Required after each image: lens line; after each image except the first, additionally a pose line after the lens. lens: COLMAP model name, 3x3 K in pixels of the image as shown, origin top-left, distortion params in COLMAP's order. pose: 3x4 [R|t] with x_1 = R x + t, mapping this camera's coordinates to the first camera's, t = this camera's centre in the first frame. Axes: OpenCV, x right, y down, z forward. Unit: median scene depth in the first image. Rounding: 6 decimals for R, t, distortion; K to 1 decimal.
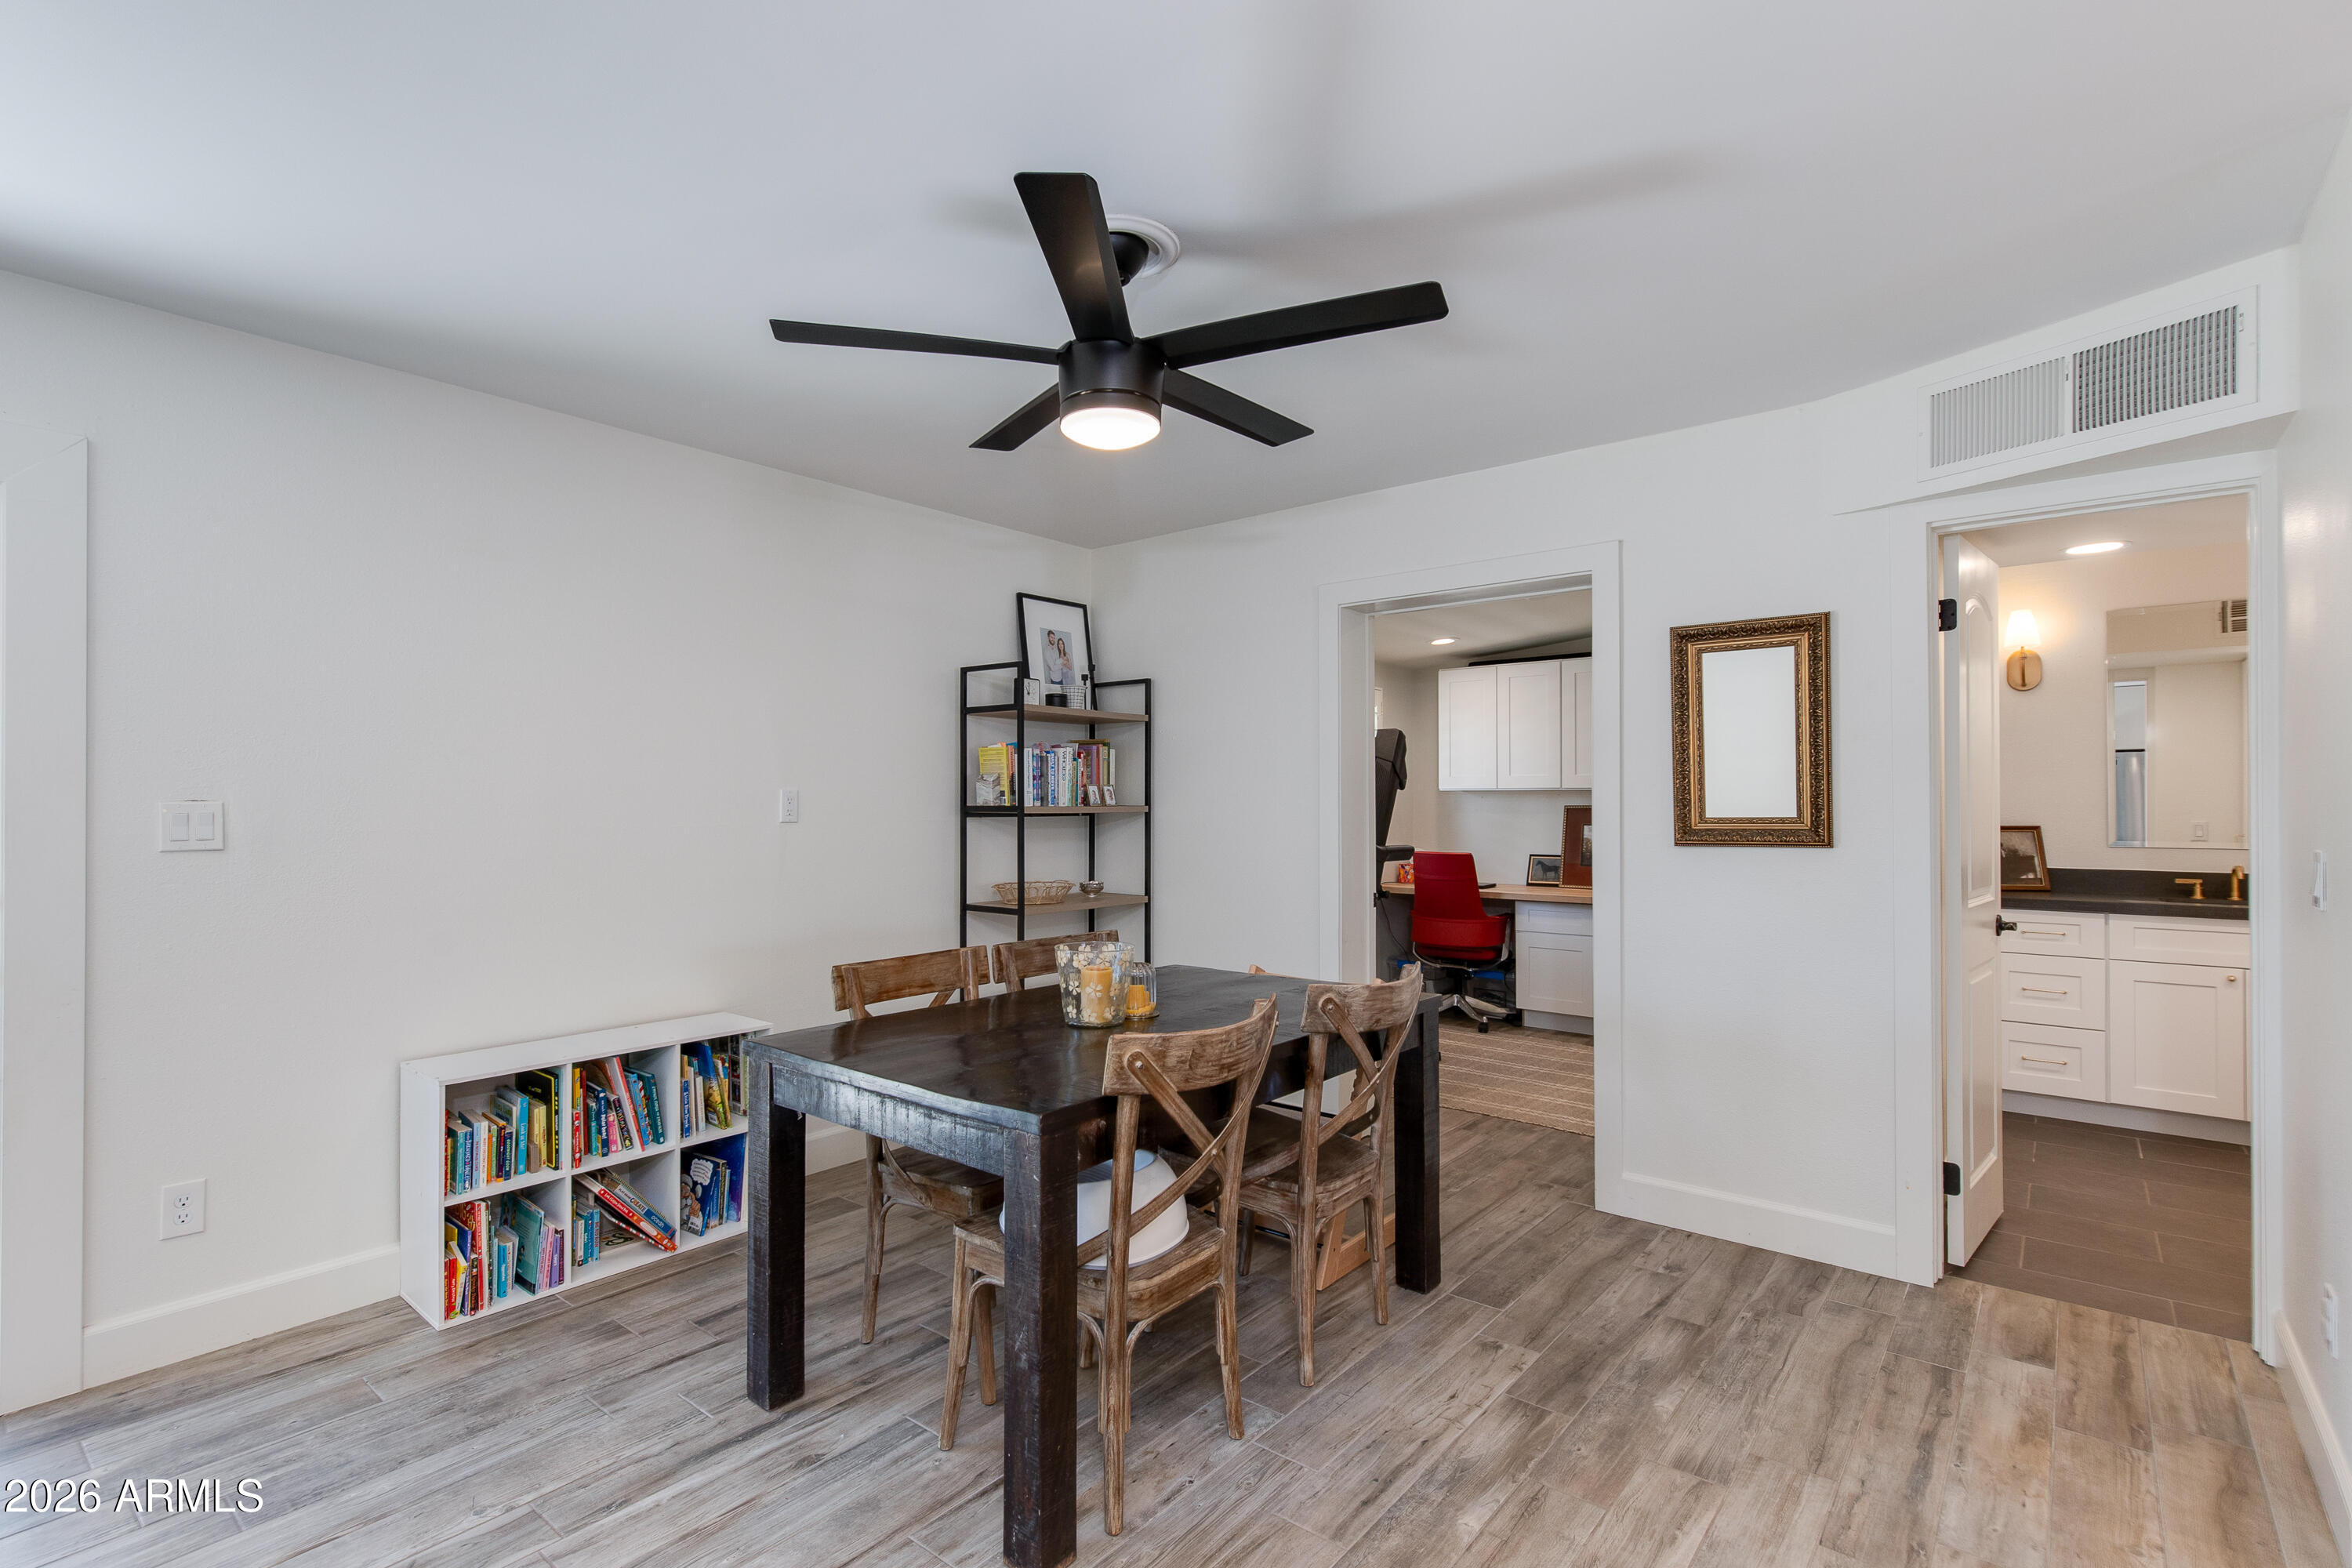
lens RADIAL K [[1101.5, 0, 1132.2], [0, 1101.5, 792.5], [0, 0, 1]] dist [0.003125, -0.001353]
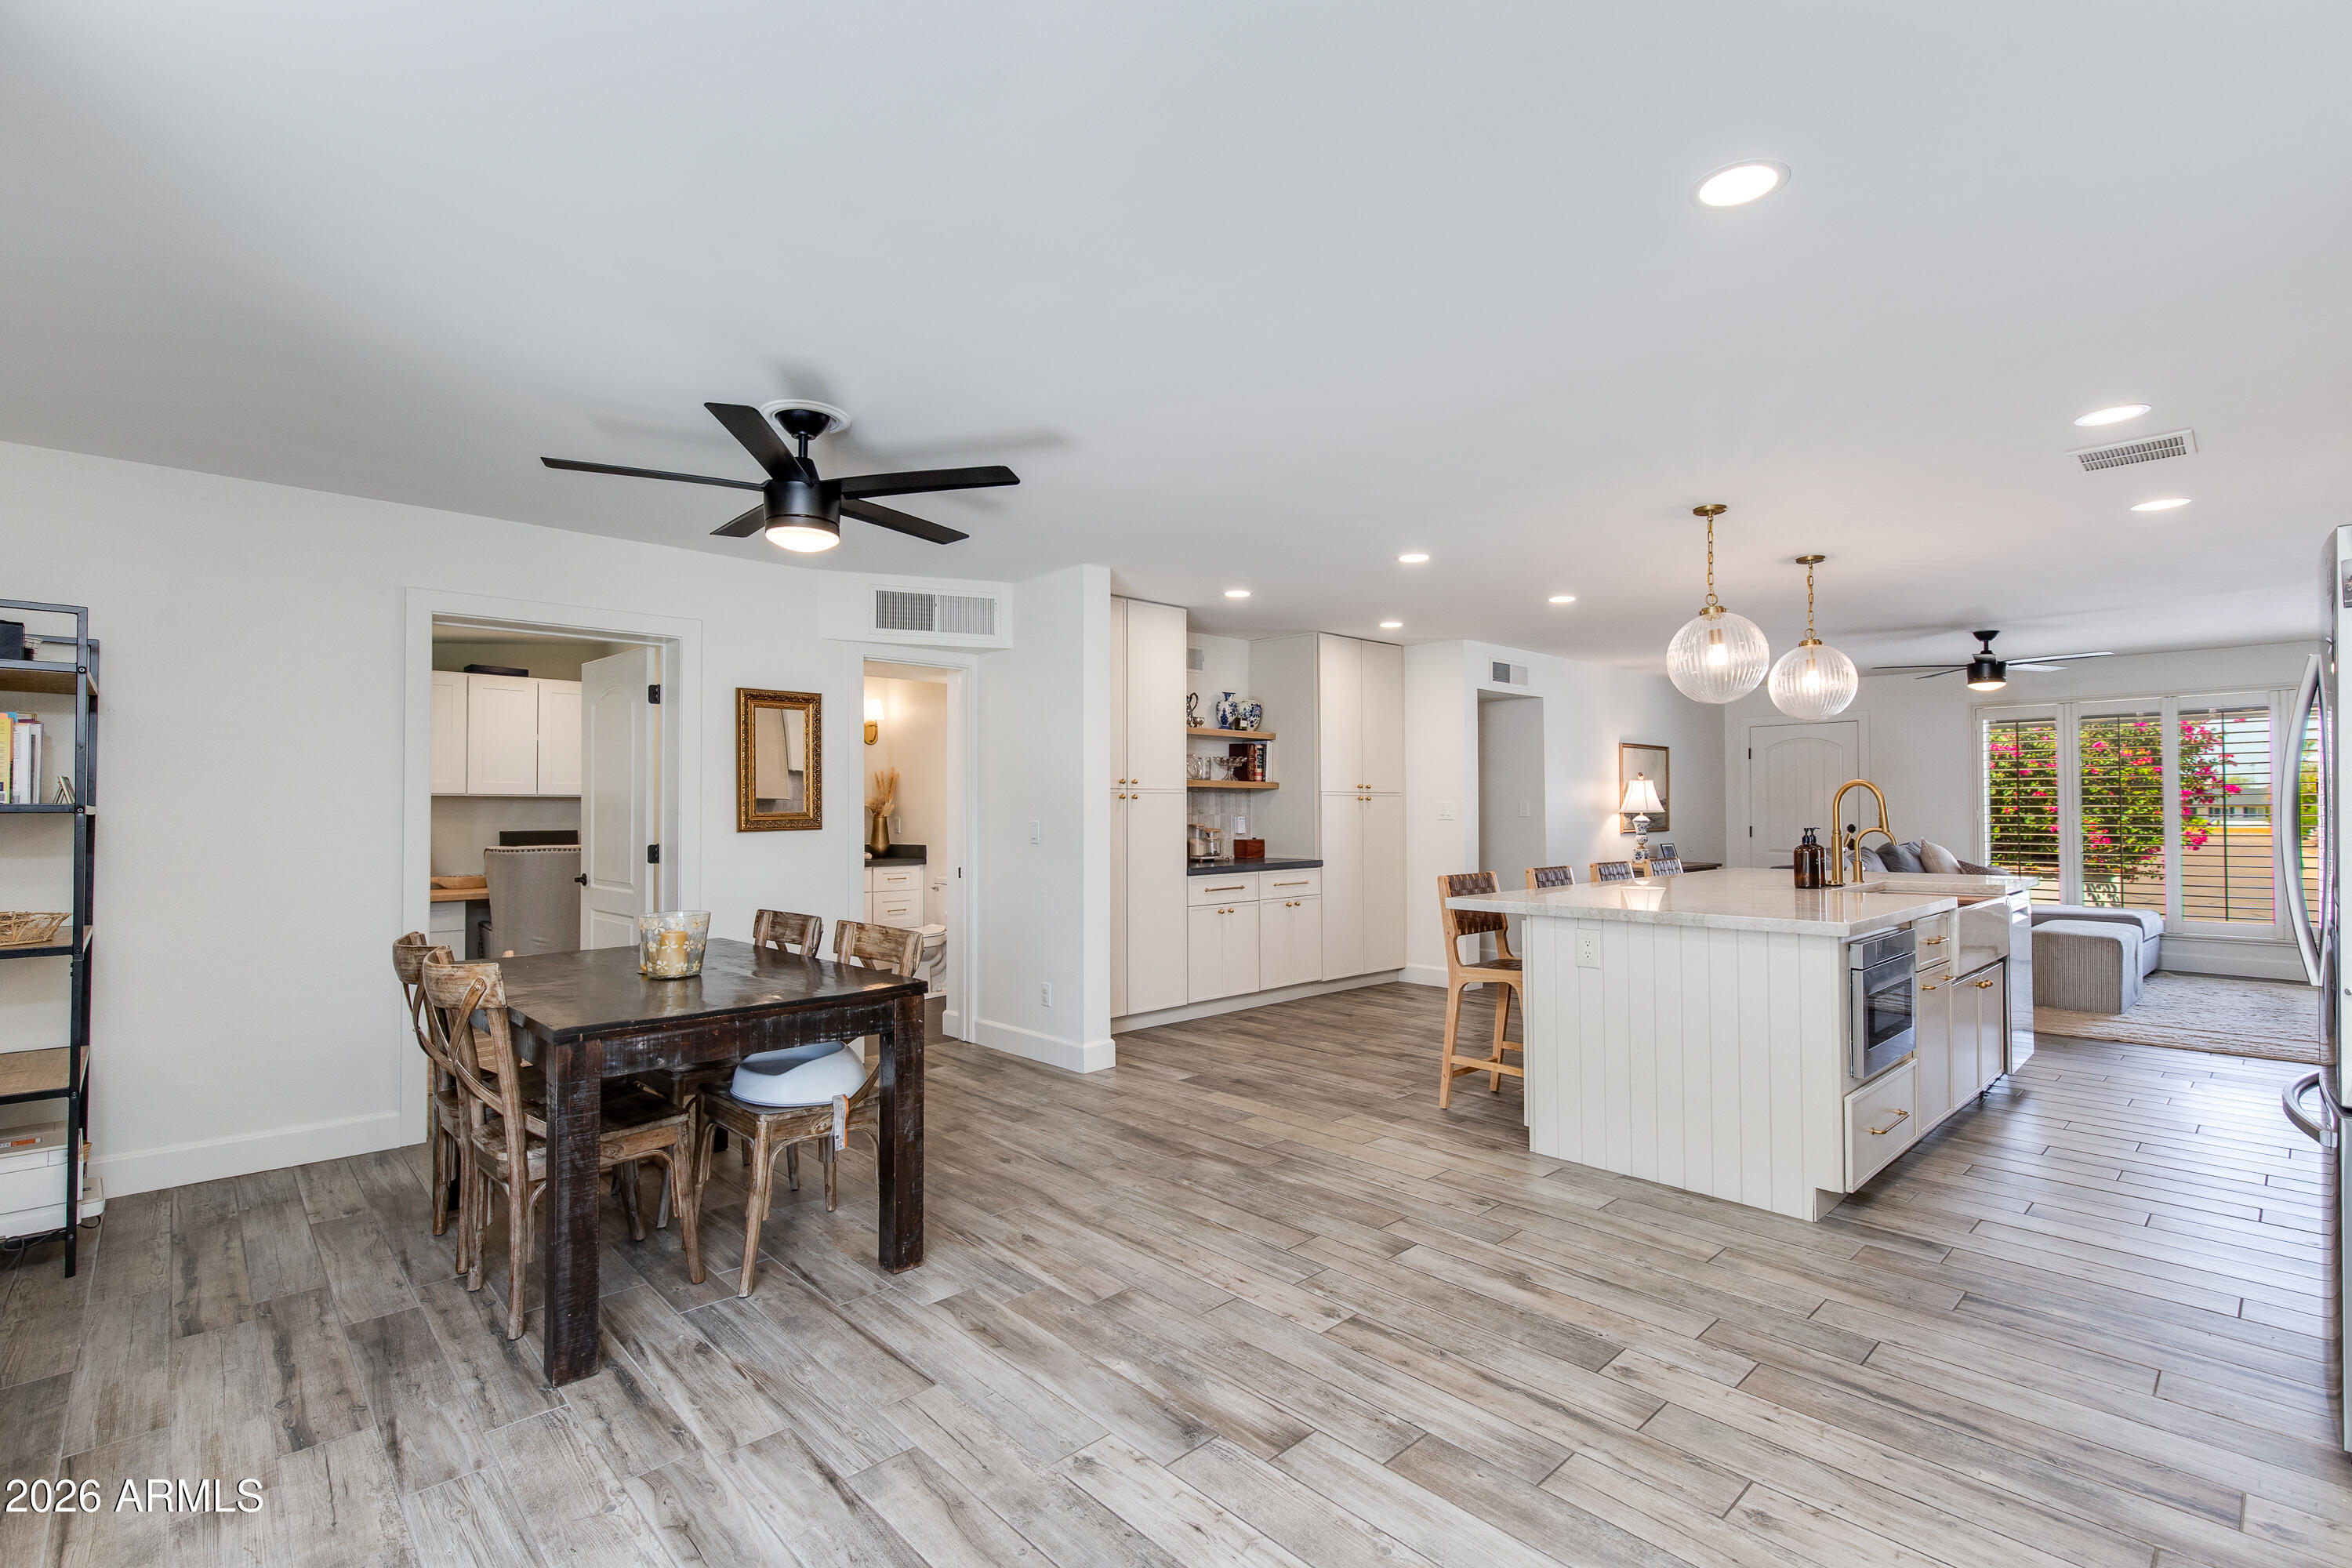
lens RADIAL K [[1067.4, 0, 1216.4], [0, 1067.4, 788.5], [0, 0, 1]] dist [-0.002118, 0.000617]
pose [[0.071807, 0.023437, 0.997143, -1.223508], [-0.006331, 0.999714, -0.023042, 0.024729], [-0.997398, -0.004659, 0.071935, 0.321839]]
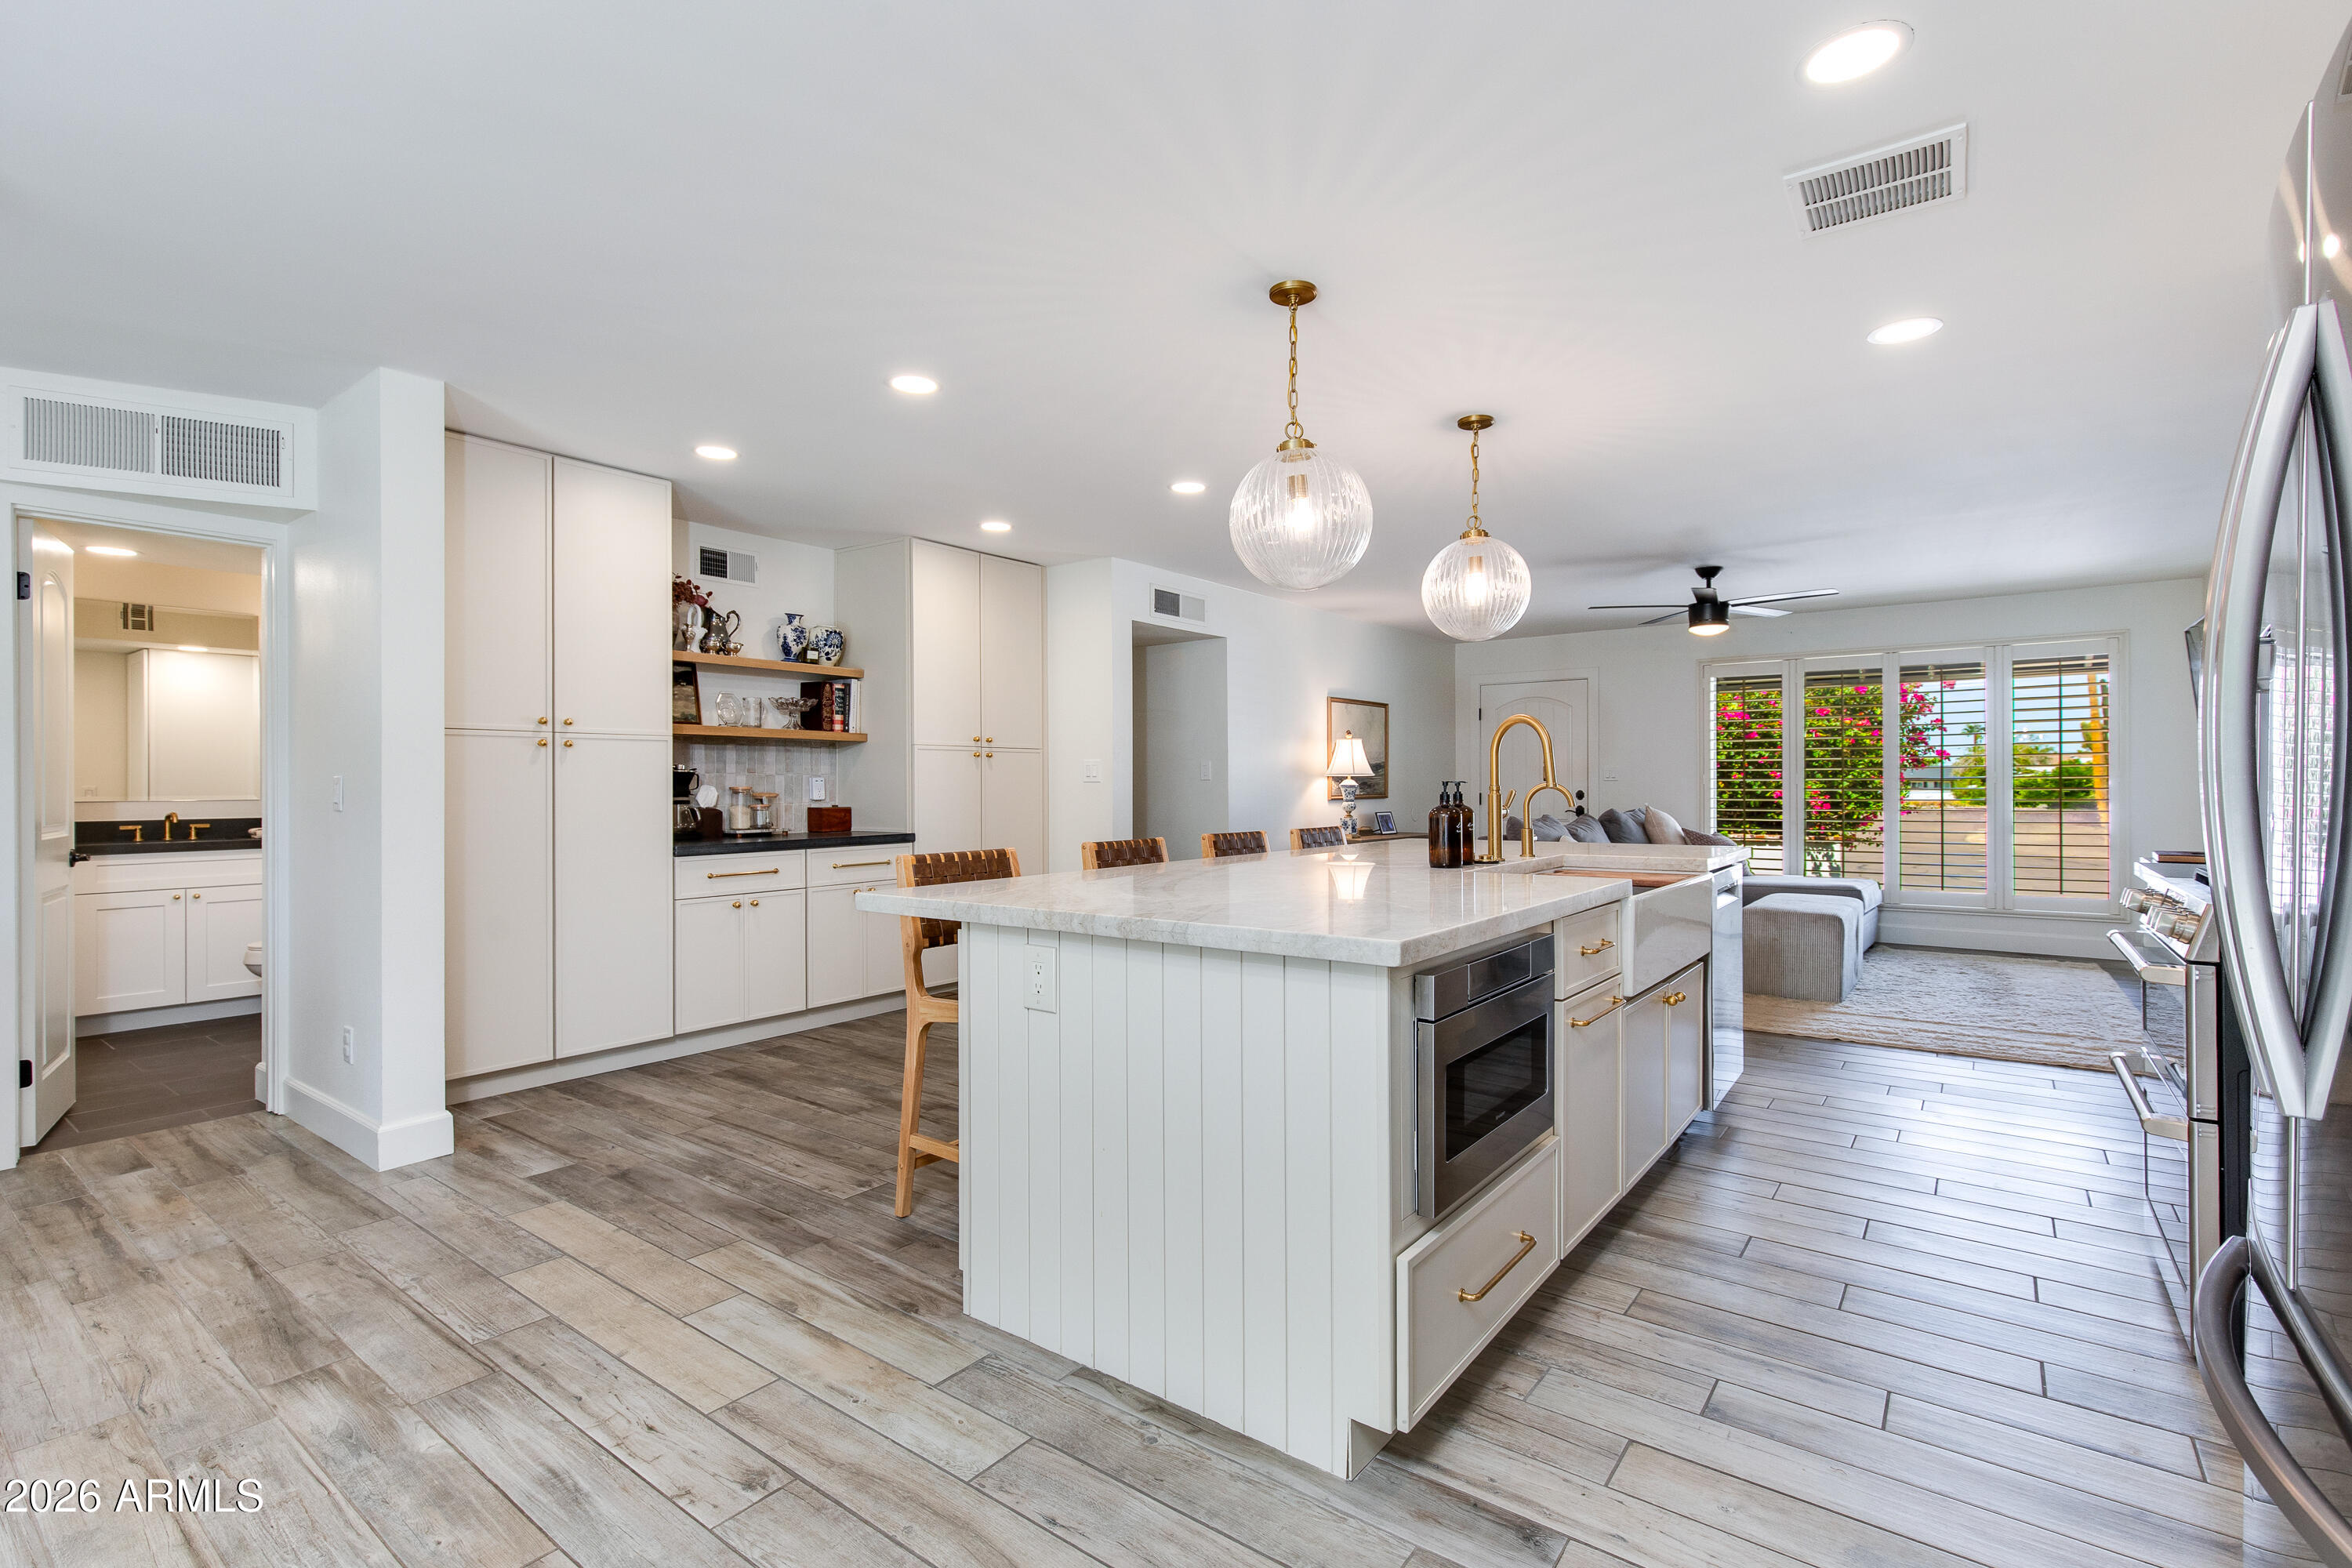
lens RADIAL K [[1049.2, 0, 1192.0], [0, 1049.2, 784.0], [0, 0, 1]] dist [0.003872, -0.000216]
pose [[-0.079672, 0.004371, 0.996812, -0.549866], [-0.004606, 0.999978, -0.004753, 0.054839], [-0.996810, -0.004969, -0.079650, -0.158402]]
